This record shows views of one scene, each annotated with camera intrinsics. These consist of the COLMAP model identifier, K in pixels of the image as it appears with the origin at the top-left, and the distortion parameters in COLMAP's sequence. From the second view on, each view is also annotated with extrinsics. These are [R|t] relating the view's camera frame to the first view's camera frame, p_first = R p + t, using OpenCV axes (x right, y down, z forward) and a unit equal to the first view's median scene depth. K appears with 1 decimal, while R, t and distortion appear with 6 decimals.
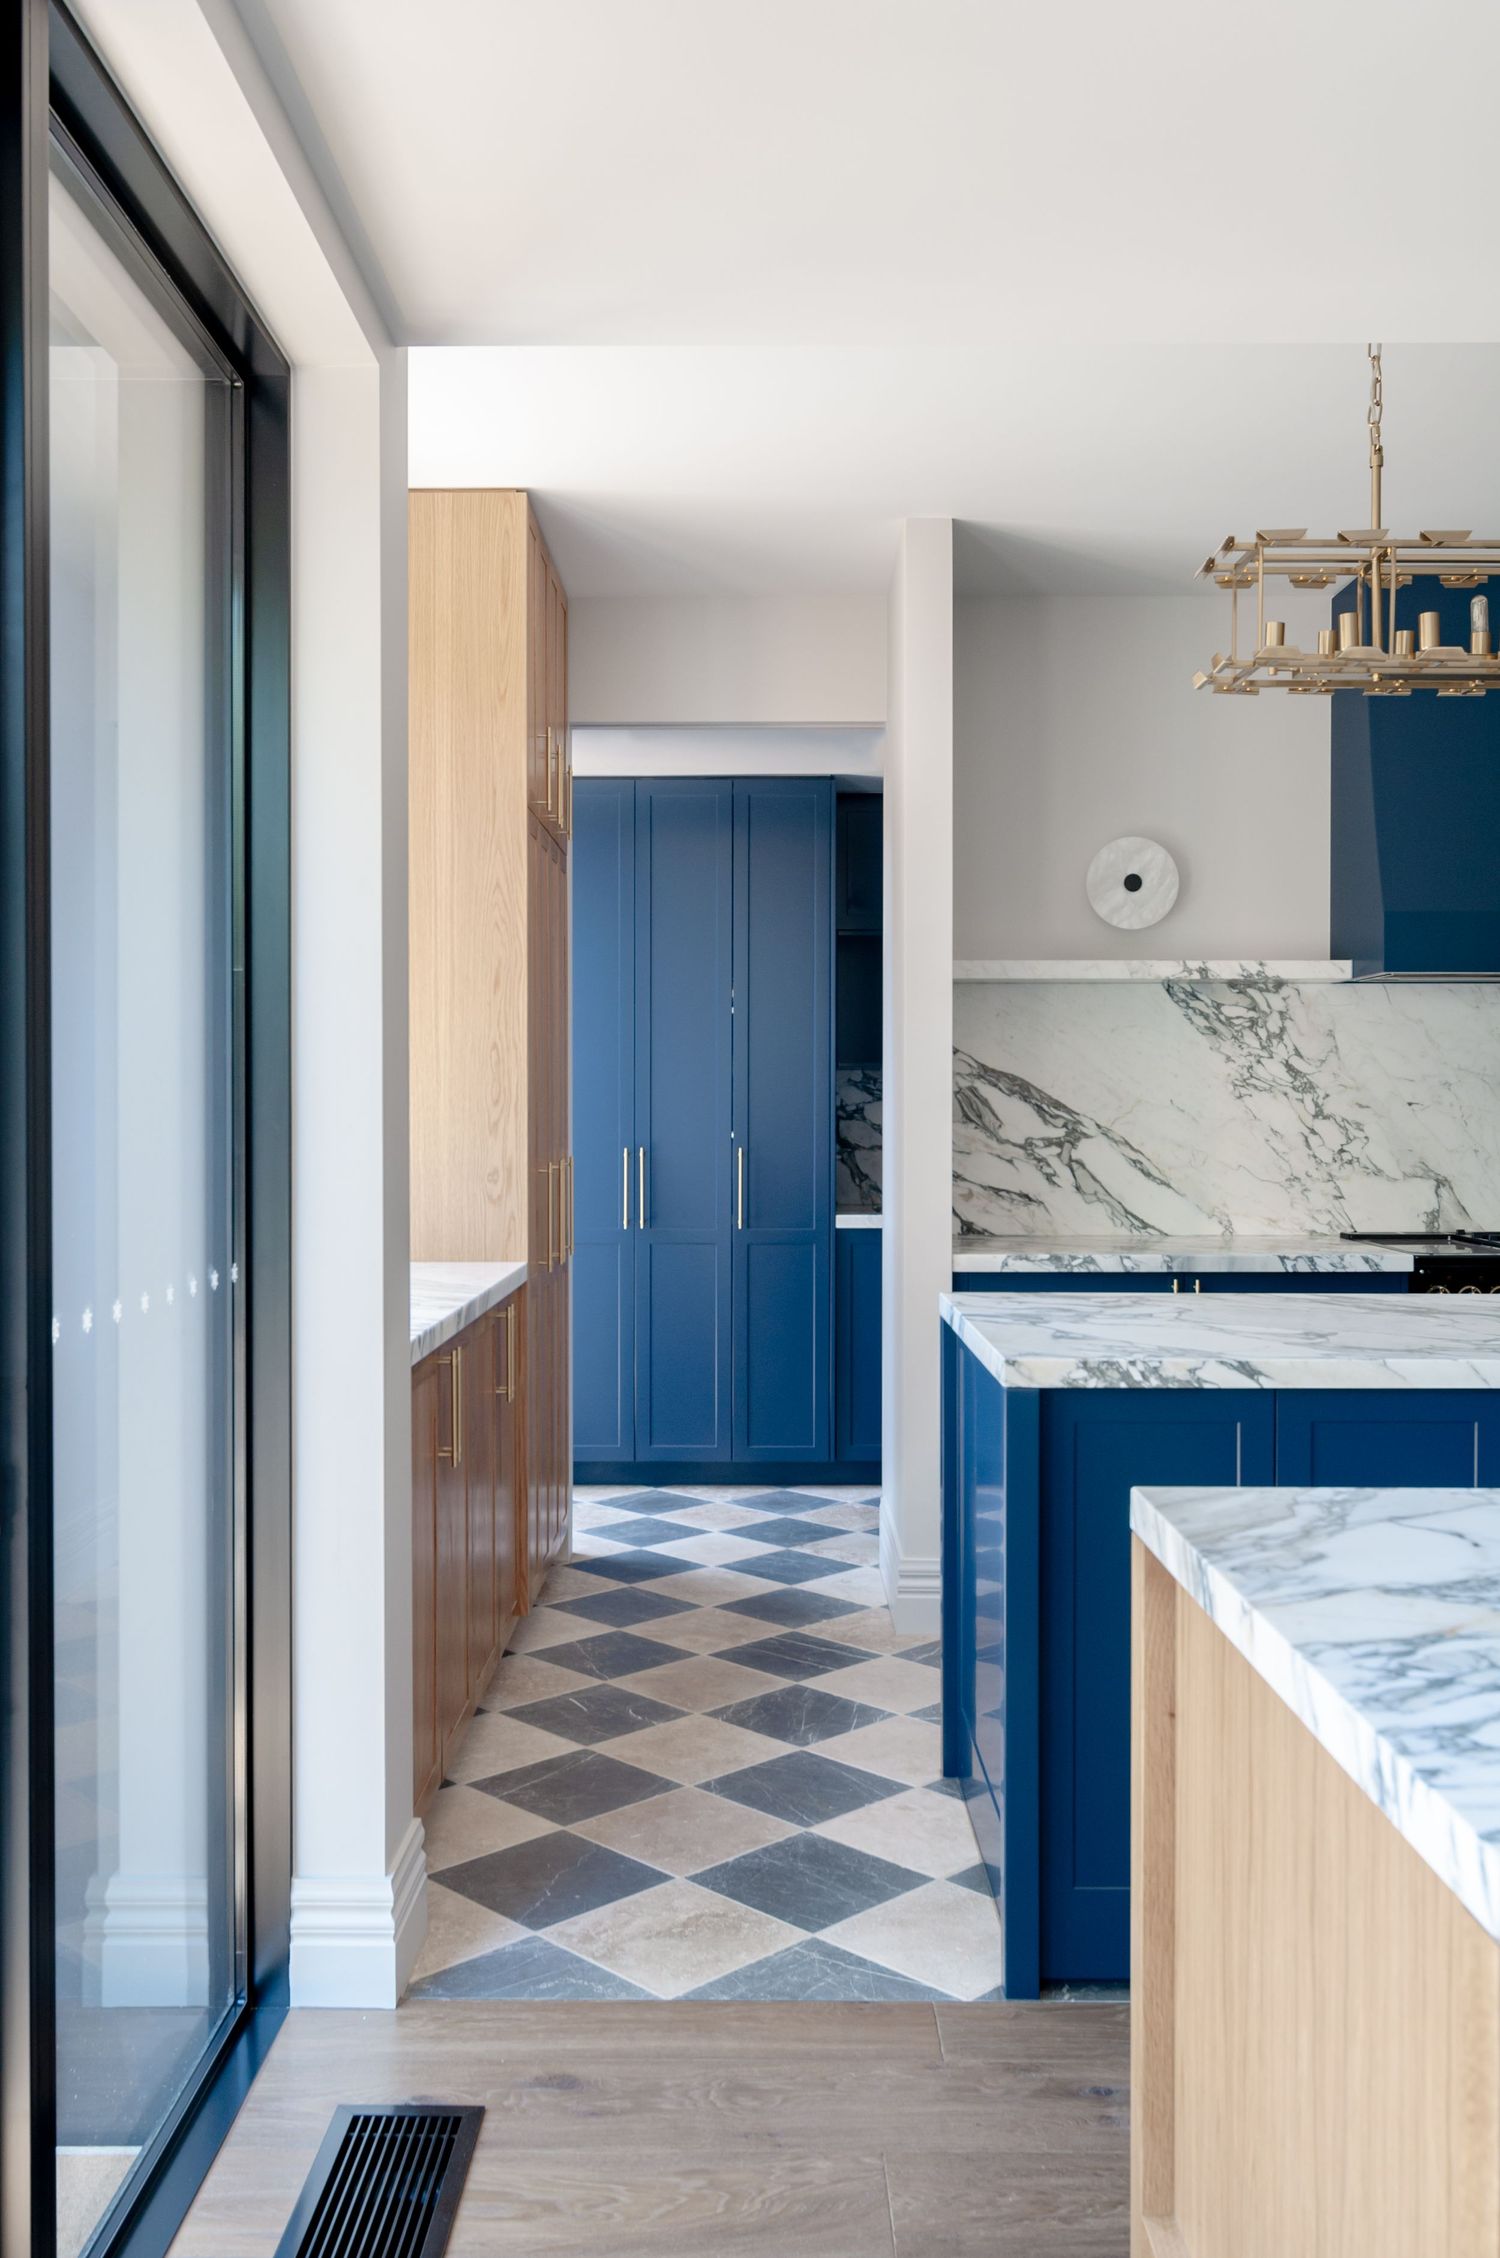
lens RADIAL K [[1899.5, 0, 750.0], [0, 1899.5, 1129.0], [0, 0, 1]] dist [0.007742, 0.001096]
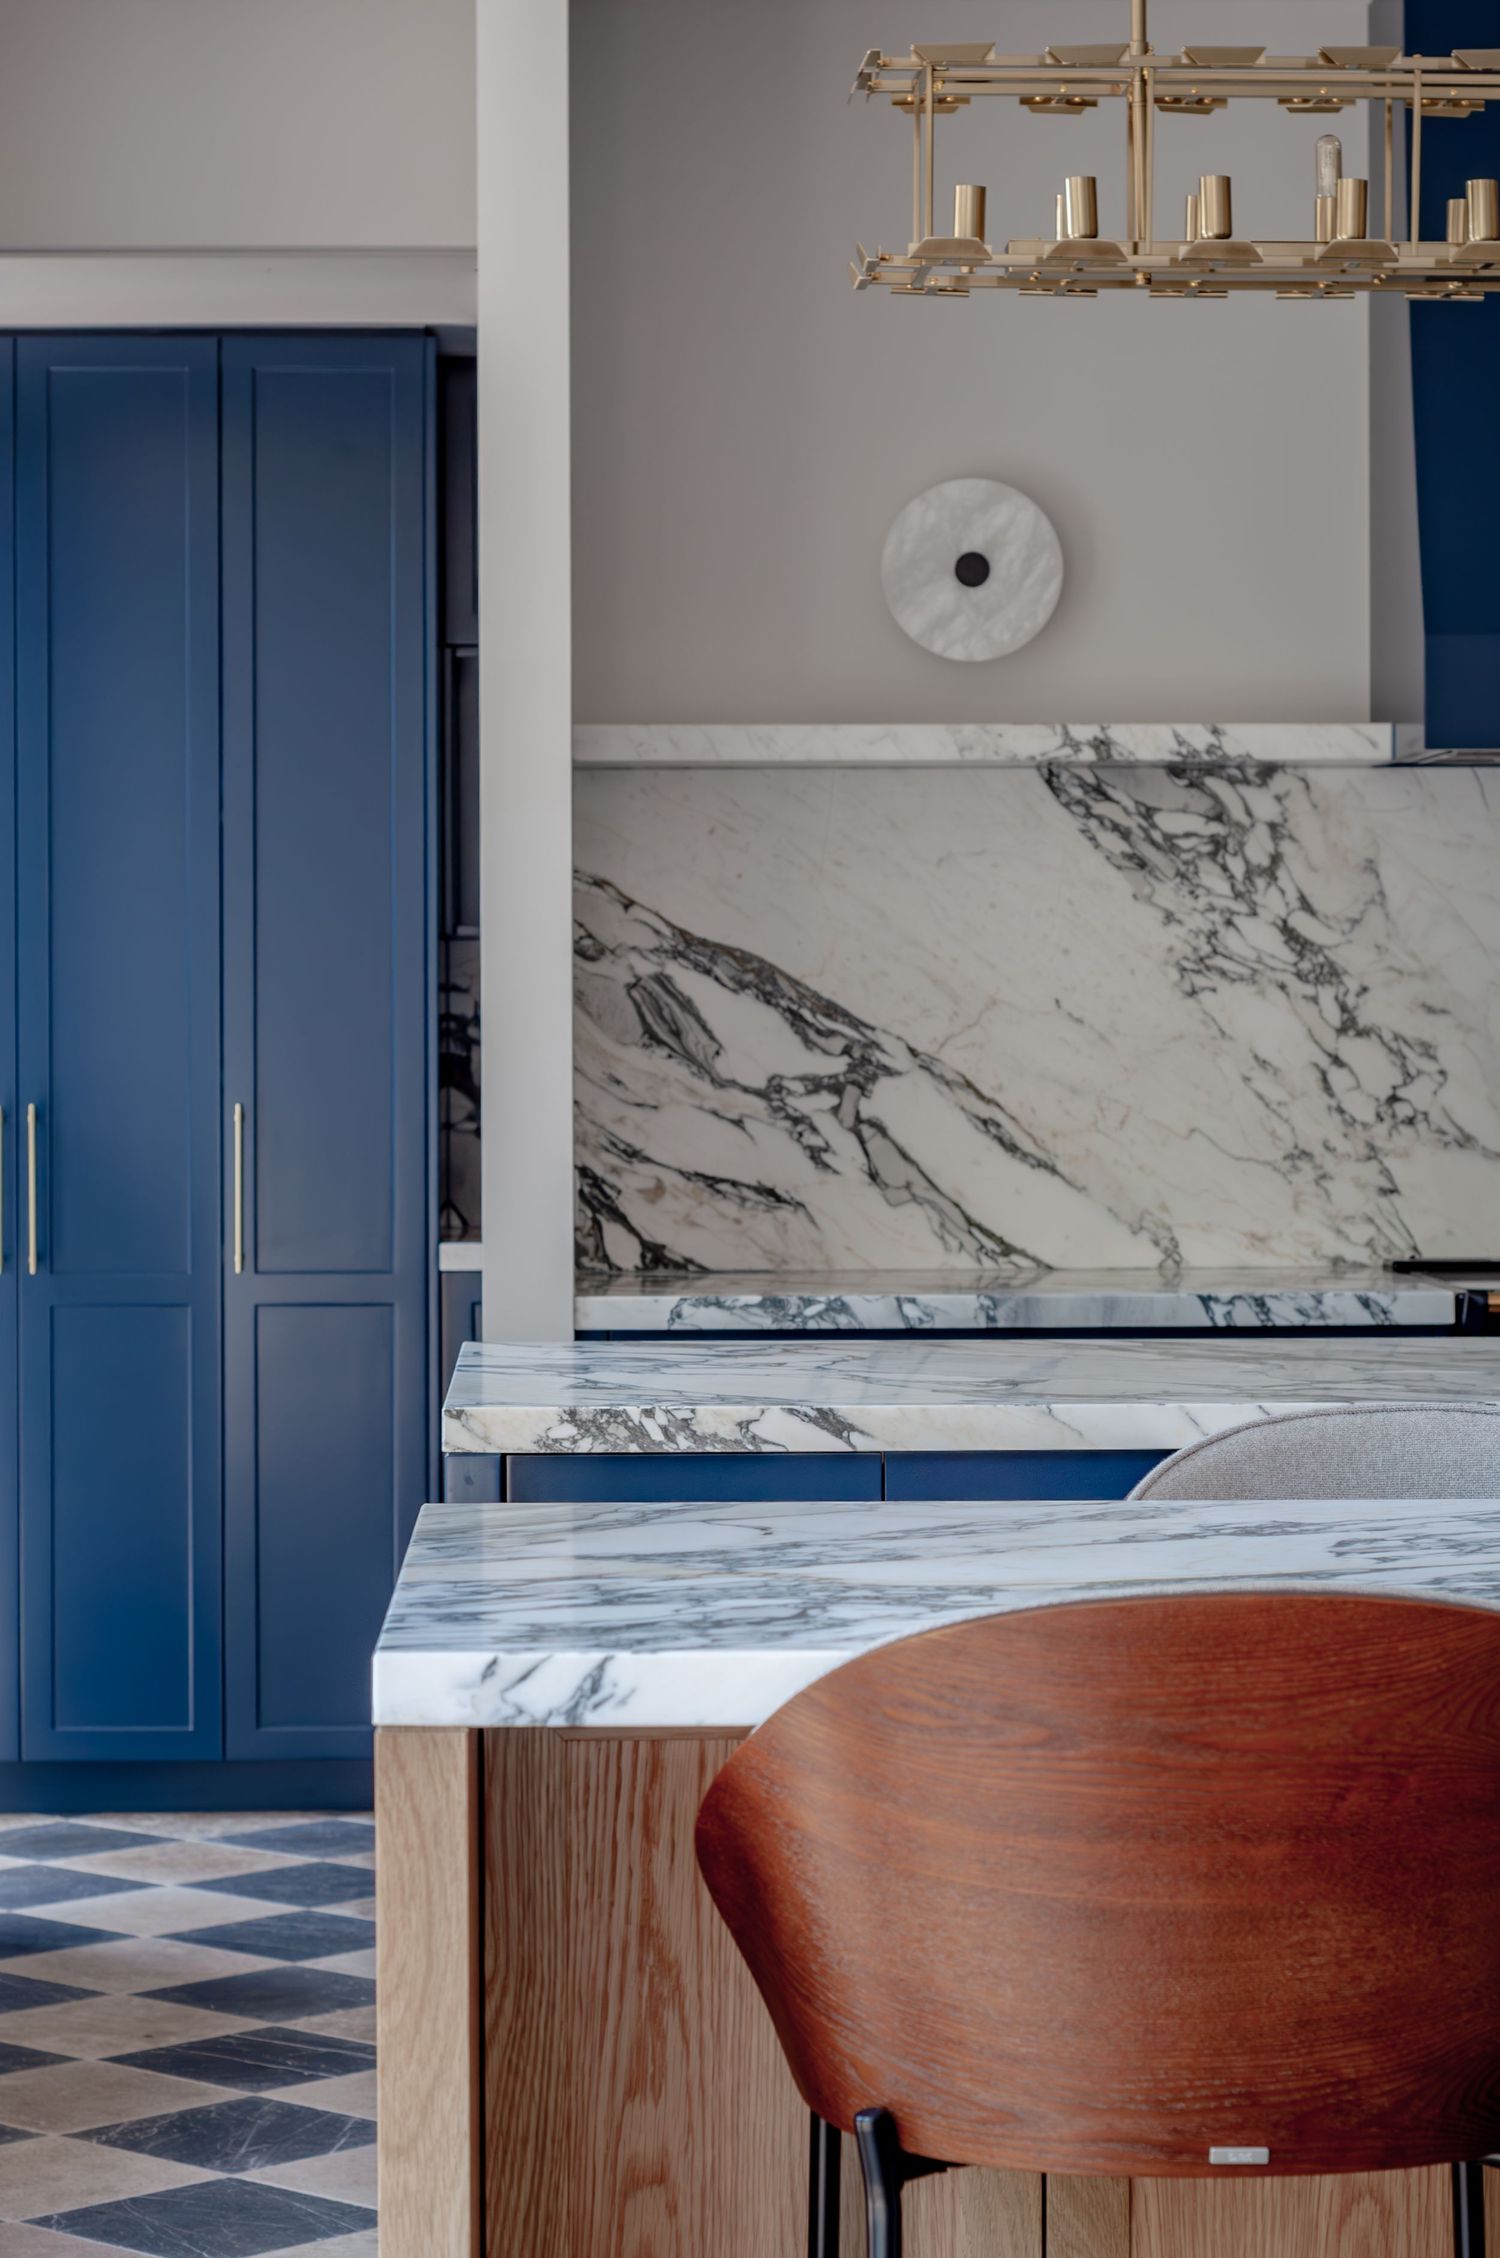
lens RADIAL K [[5113.8, 0, 750.0], [0, 5113.8, 1129.0], [0, 0, 1]] dist [0.031403, -0.138520]
pose [[0.999155, -0.004832, 0.040828, 0.085034], [0.004544, 0.999964, 0.007149, 0.008995], [-0.040861, -0.006957, 0.999141, -0.350540]]
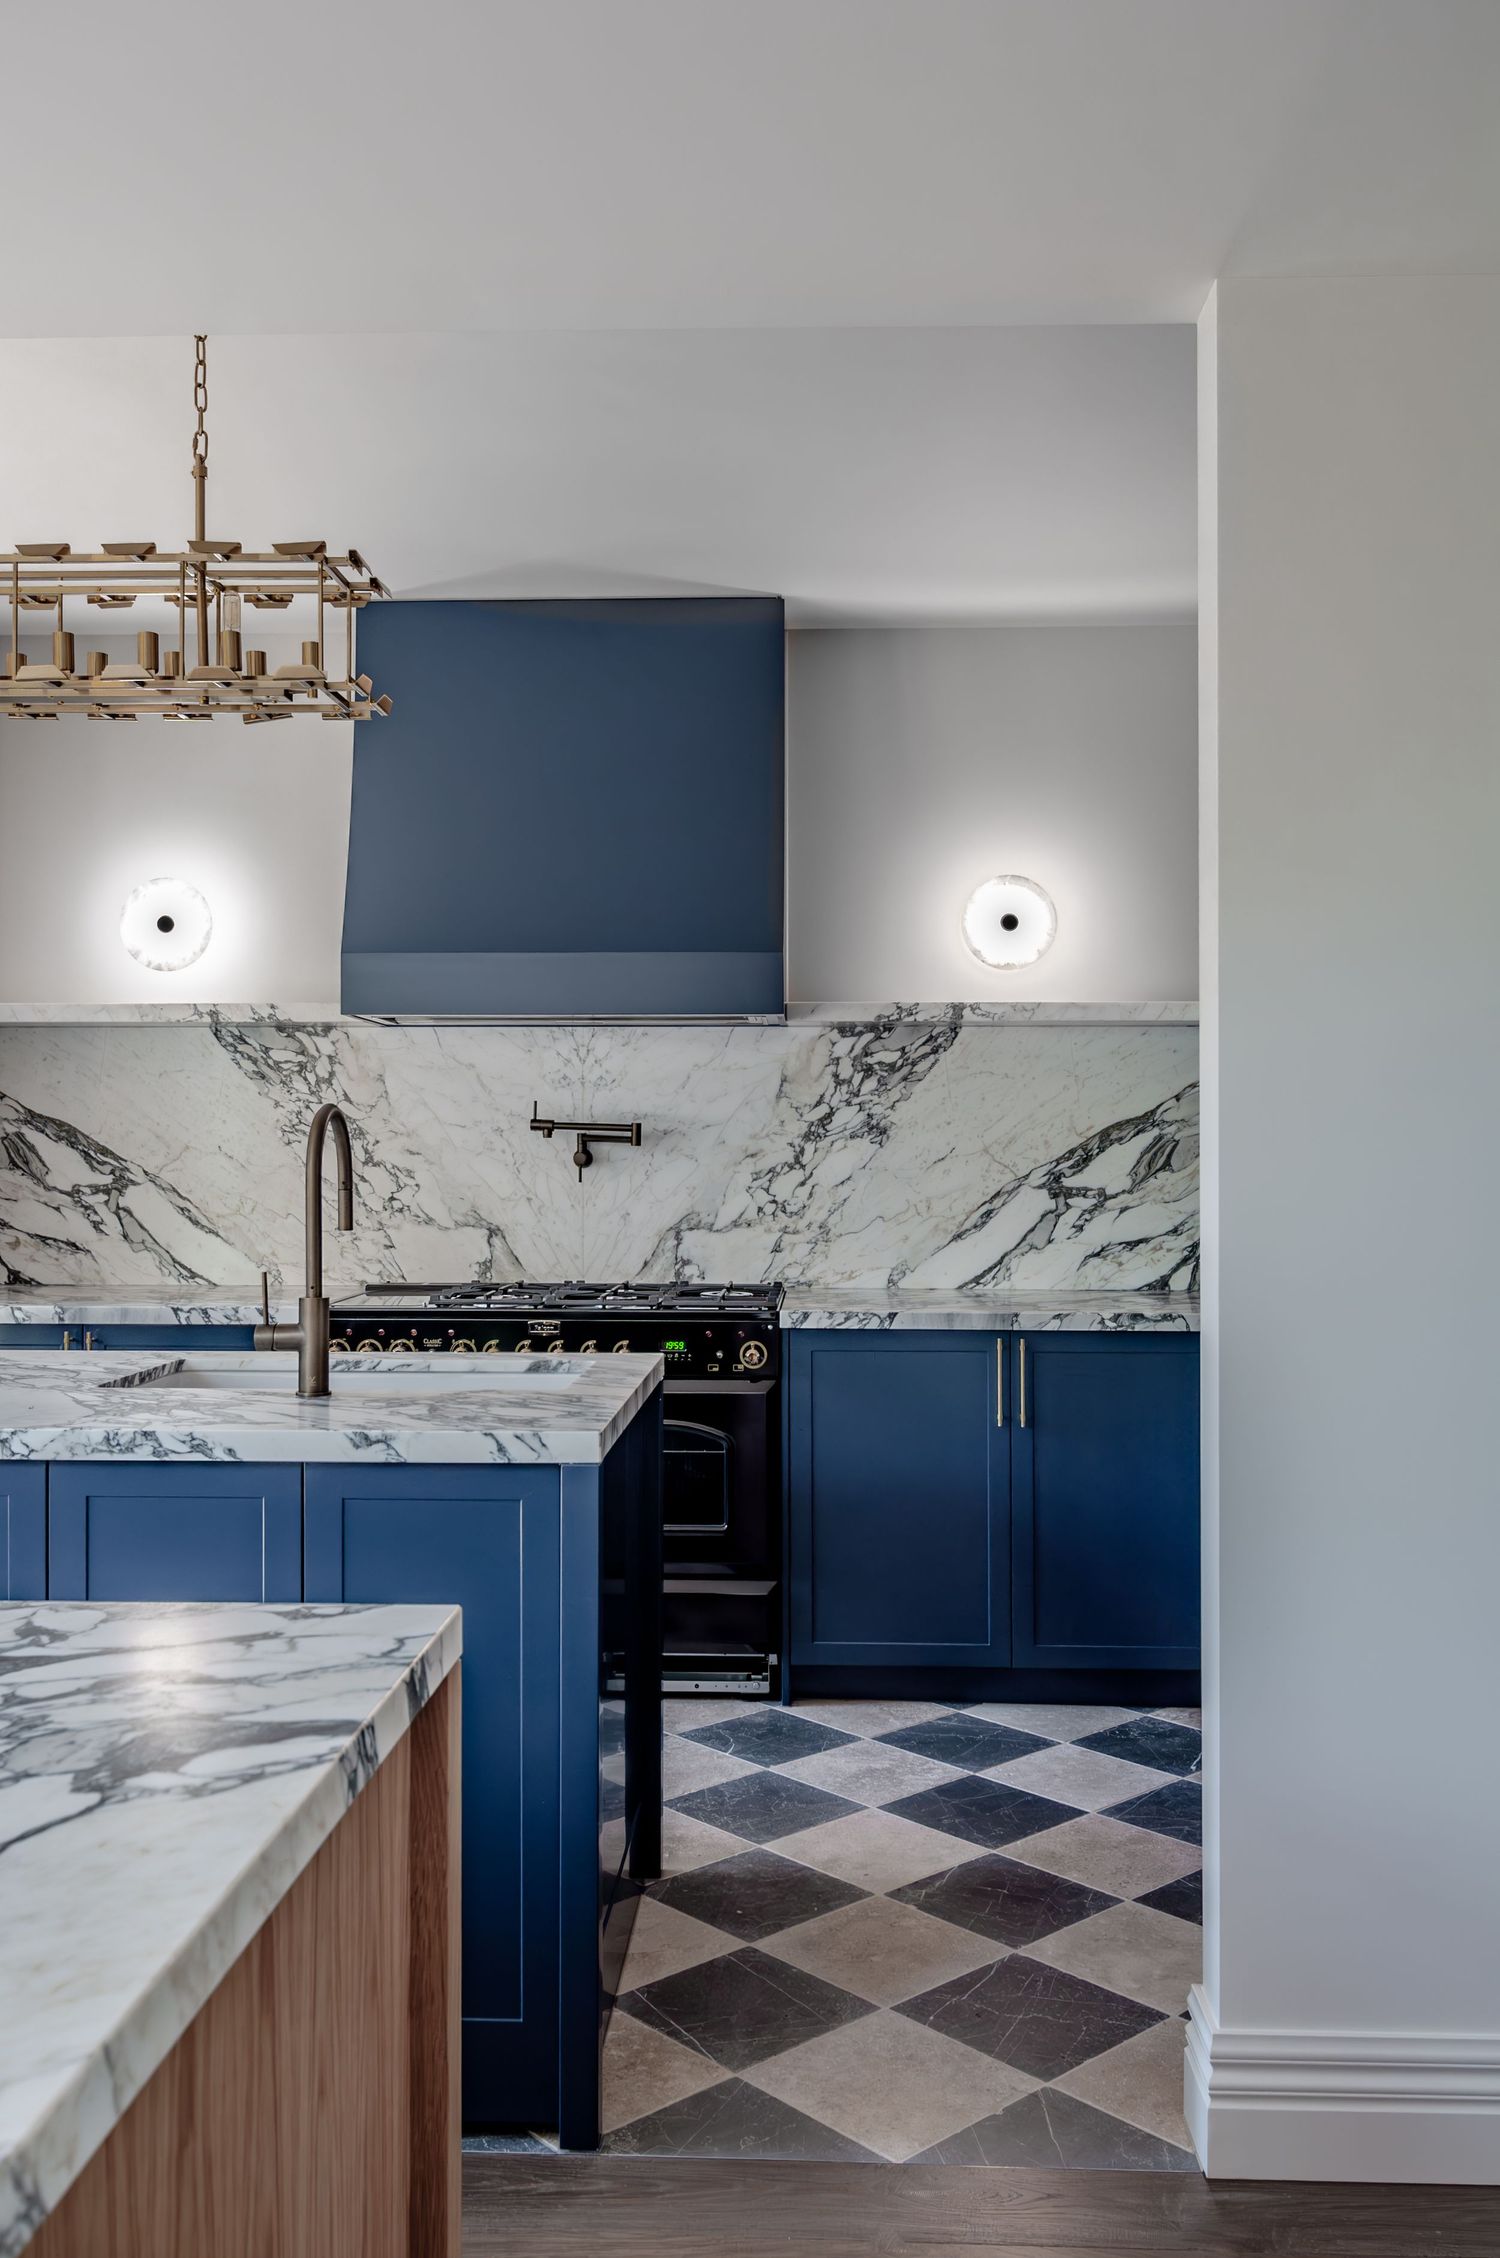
lens RADIAL K [[1899.5, 0, 750.0], [0, 1899.5, 1129.0], [0, 0, 1]] dist [0.007742, 0.001096]
pose [[0.999110, 0.000726, -0.042176, 0.535351], [-0.001645, 0.999762, -0.021763, -0.003346], [0.042150, 0.021813, 0.998873, 0.035998]]
